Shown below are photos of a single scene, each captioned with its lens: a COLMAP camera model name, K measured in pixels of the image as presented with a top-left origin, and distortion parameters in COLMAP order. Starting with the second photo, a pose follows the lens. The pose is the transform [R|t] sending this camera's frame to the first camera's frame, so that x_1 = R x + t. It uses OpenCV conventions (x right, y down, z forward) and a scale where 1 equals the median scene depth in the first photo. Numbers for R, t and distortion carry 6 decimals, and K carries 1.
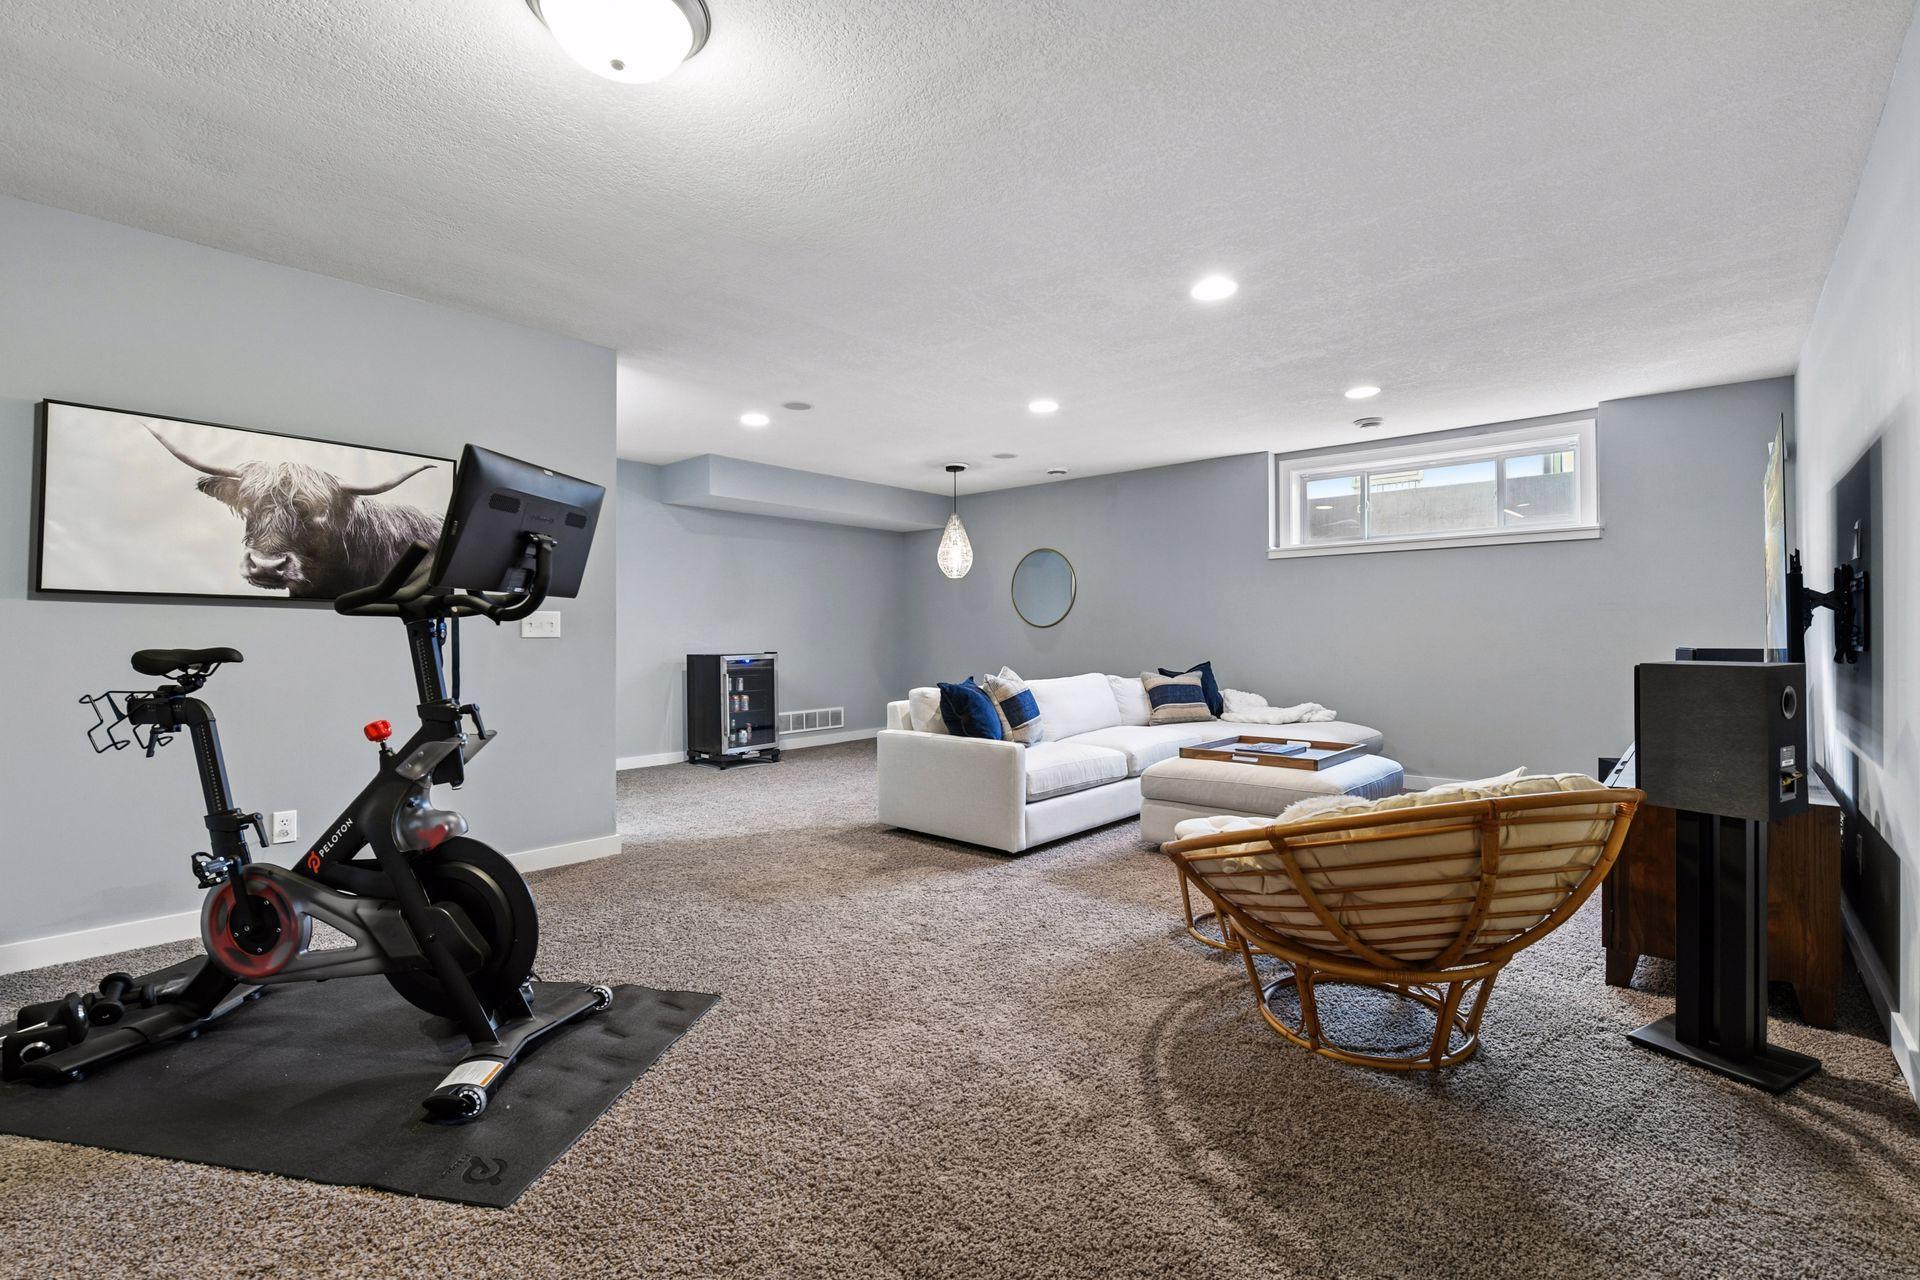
lens RADIAL K [[853.9, 0, 967.8], [0, 853.9, 631.6], [0, 0, 1]] dist [-0.012236, -0.000440]
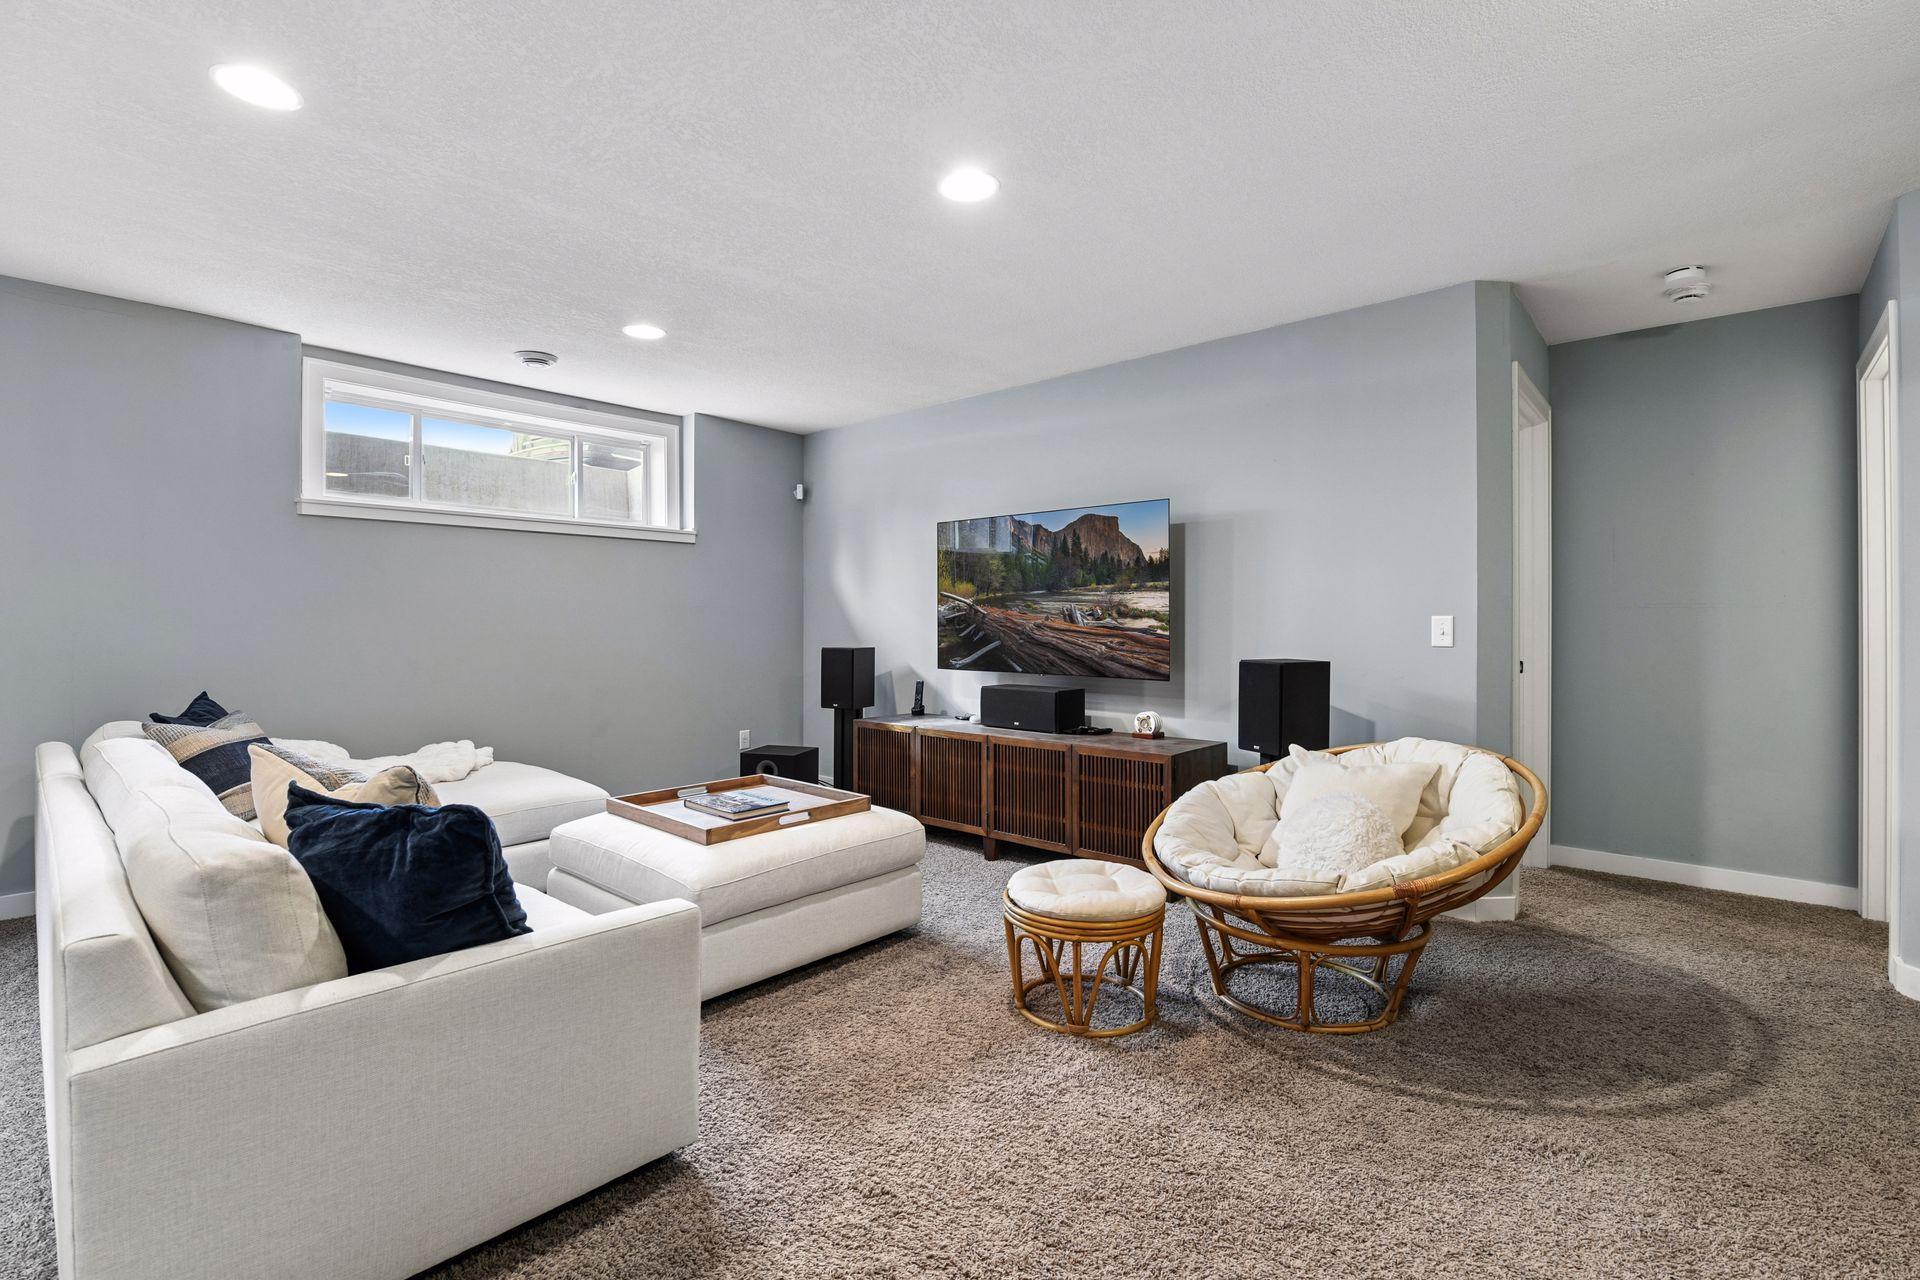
lens RADIAL K [[853.9, 0, 967.3], [0, 853.9, 635.9], [0, 0, 1]] dist [-0.012236, -0.000440]
pose [[0.008544, -0.007766, 0.999933, -0.344523], [-0.003232, 0.999964, 0.007794, -0.008581], [-0.999958, -0.003298, 0.008519, 0.757270]]
